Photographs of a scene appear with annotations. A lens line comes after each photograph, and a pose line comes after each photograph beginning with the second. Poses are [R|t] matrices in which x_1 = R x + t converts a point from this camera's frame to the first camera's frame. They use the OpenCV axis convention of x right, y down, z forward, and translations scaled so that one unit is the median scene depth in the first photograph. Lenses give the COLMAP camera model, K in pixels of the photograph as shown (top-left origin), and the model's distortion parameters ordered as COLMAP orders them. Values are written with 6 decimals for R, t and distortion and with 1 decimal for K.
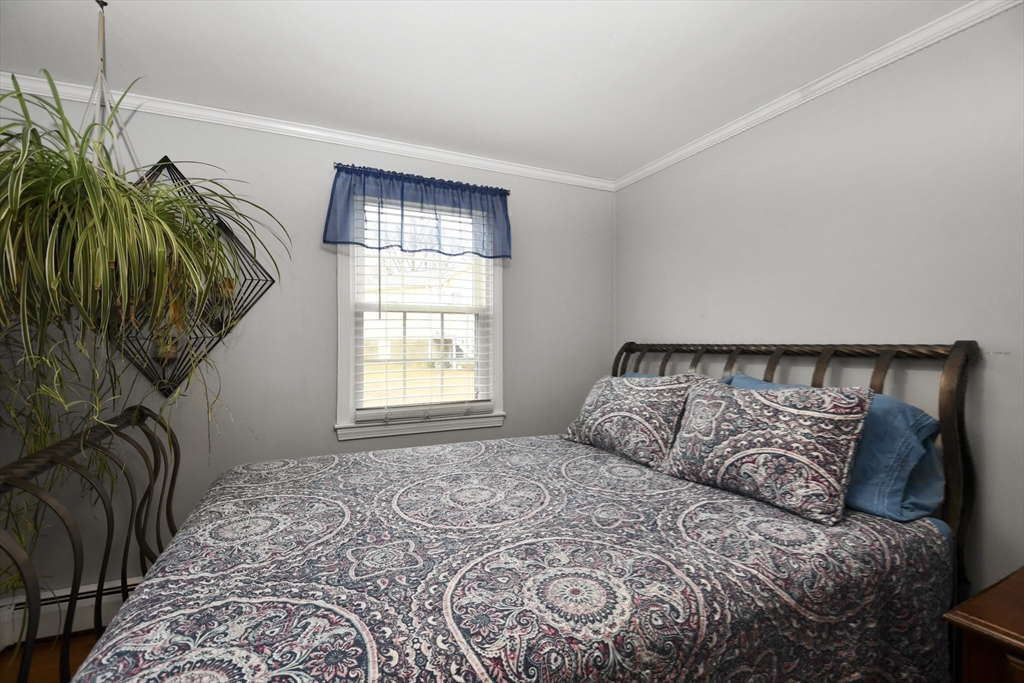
lens RADIAL K [[449.2, 0, 506.9], [0, 449.2, 342.7], [0, 0, 1]] dist [0.022590, -0.017696]
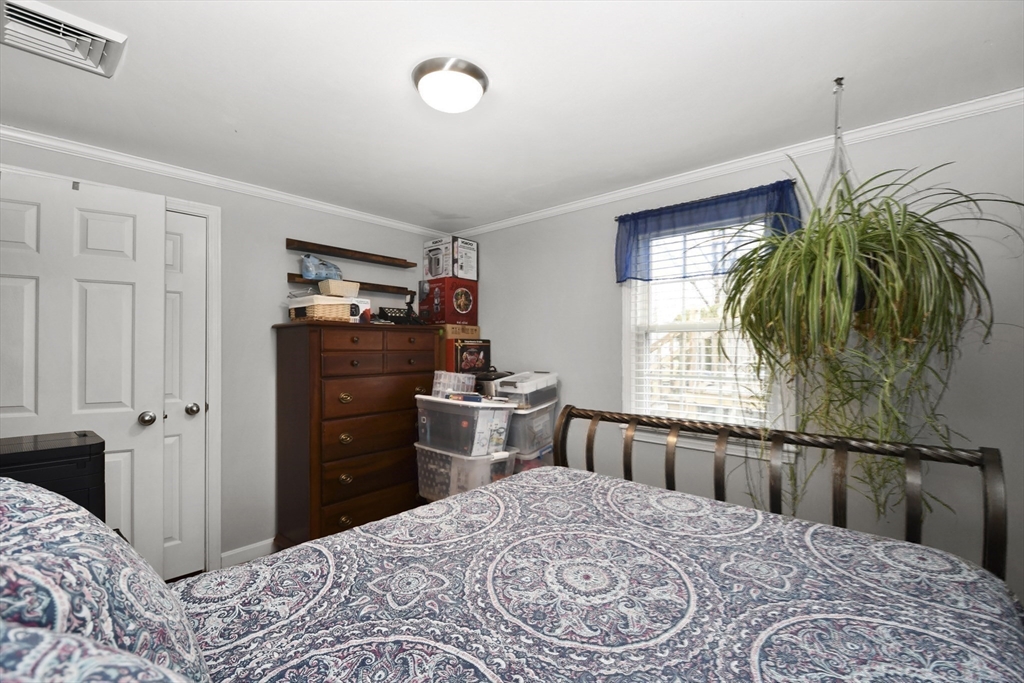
lens RADIAL K [[449.2, 0, 507.5], [0, 449.2, 345.7], [0, 0, 1]] dist [0.022590, -0.017696]
pose [[-0.910828, 0.013970, -0.412549, 0.544938], [0.021529, 0.999675, -0.013681, -0.053686], [0.412224, -0.021343, -0.910832, 1.307262]]
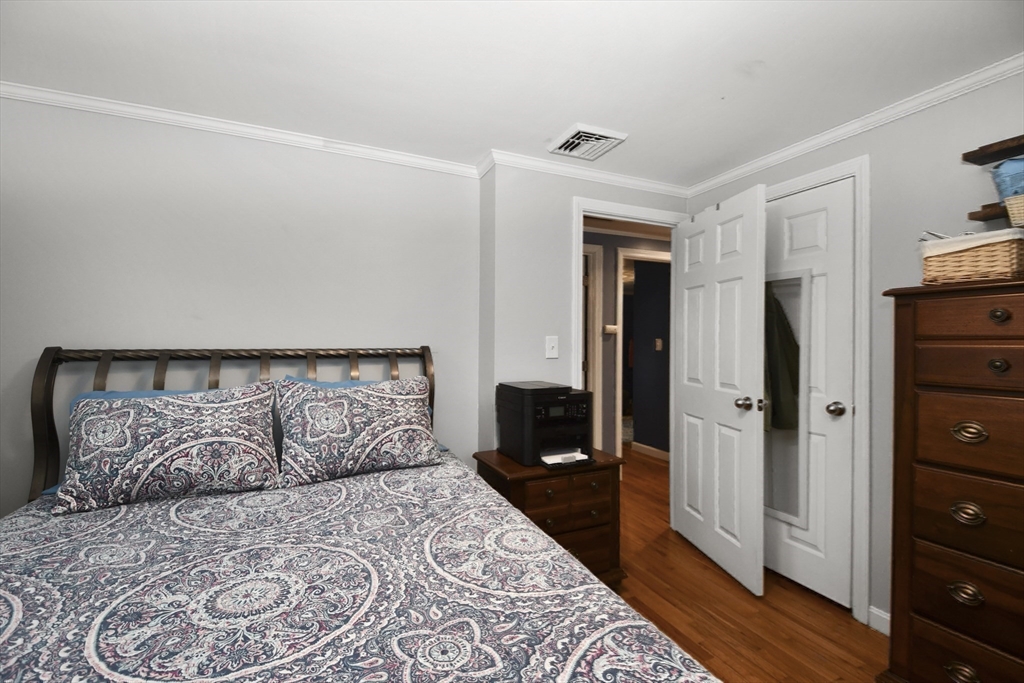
lens RADIAL K [[449.2, 0, 507.1], [0, 449.2, 340.0], [0, 0, 1]] dist [0.022590, -0.017696]
pose [[-0.002693, 0.004032, 0.999988, -0.743051], [-0.000425, 0.999992, -0.004033, -0.020177], [-0.999996, -0.000436, -0.002692, 0.665185]]
